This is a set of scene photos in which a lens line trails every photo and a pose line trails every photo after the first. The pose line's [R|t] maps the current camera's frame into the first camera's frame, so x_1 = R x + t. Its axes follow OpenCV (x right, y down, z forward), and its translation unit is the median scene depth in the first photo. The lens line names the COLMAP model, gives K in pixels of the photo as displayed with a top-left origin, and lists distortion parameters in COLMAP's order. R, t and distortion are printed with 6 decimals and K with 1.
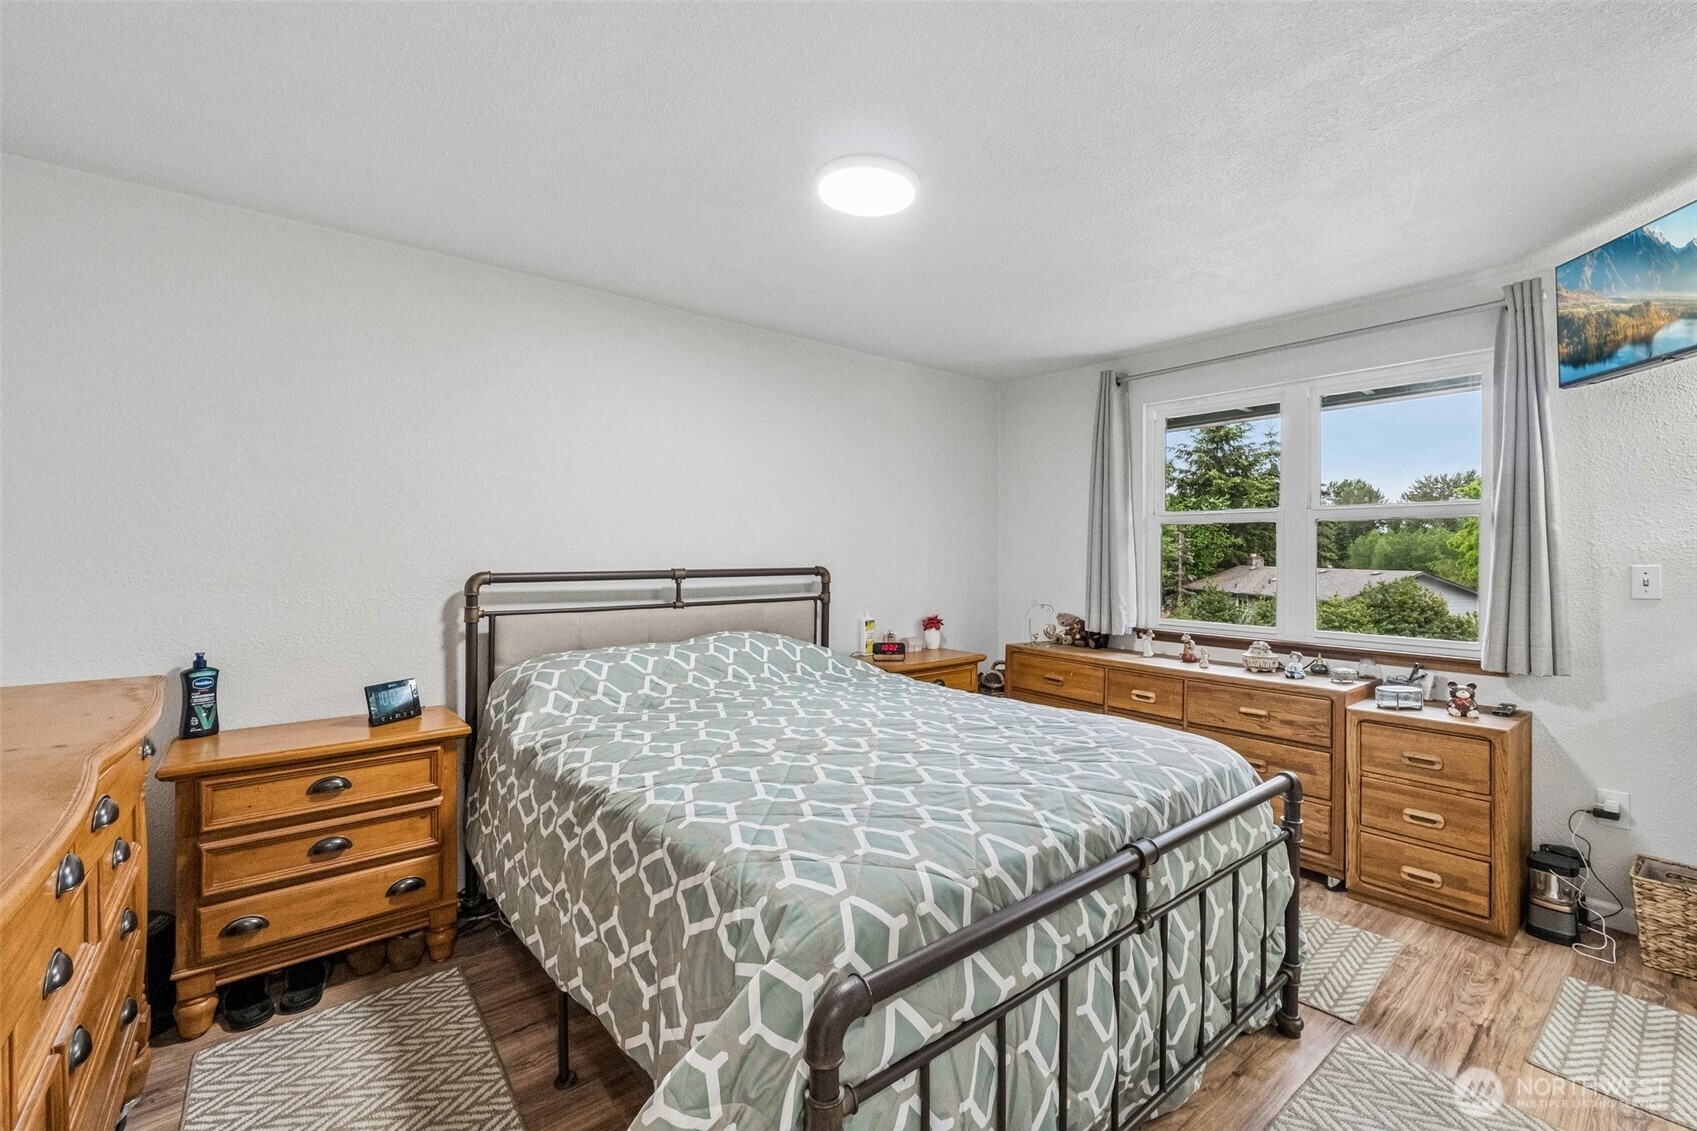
lens RADIAL K [[710.5, 0, 854.5], [0, 710.5, 559.9], [0, 0, 1]] dist [-0.002461, -0.000226]
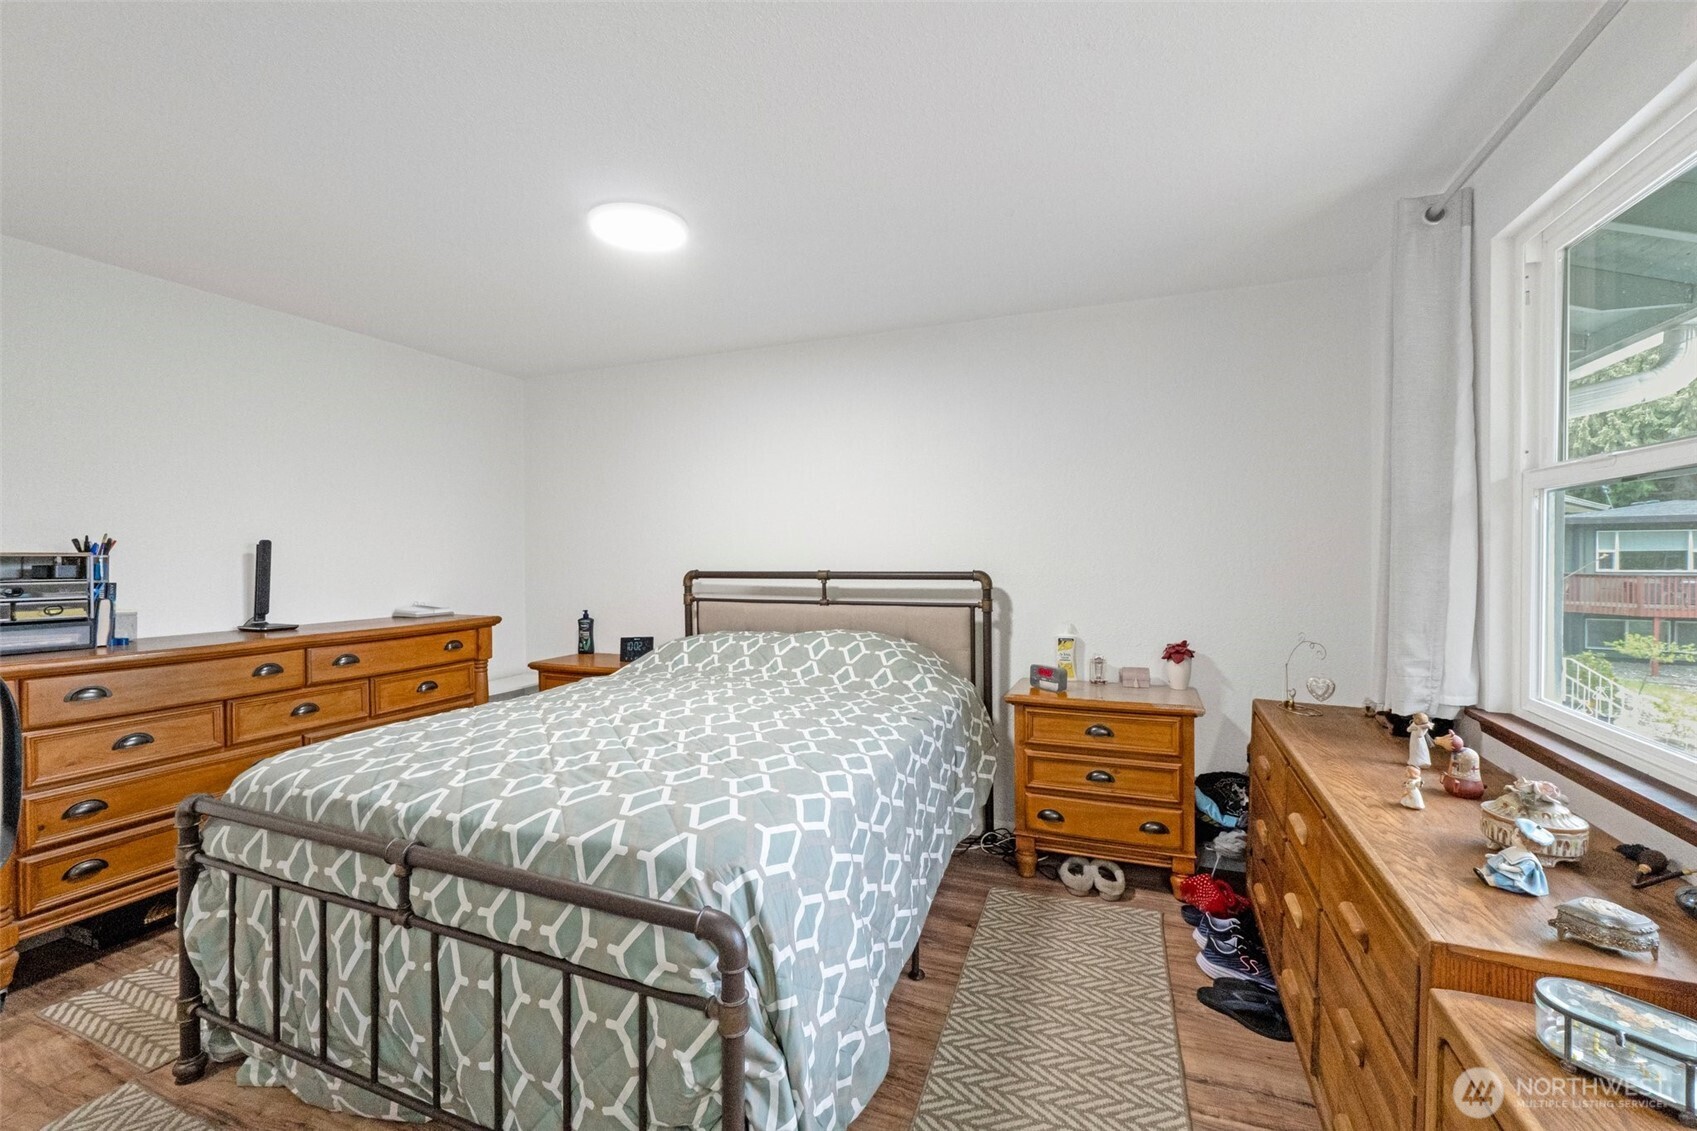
lens RADIAL K [[710.5, 0, 854.5], [0, 710.5, 559.9], [0, 0, 1]] dist [-0.002461, -0.000226]
pose [[0.472963, 0.006887, -0.881055, 0.766859], [0.001694, 0.999960, 0.008726, -0.013665], [0.881080, -0.005620, 0.472933, 0.510069]]
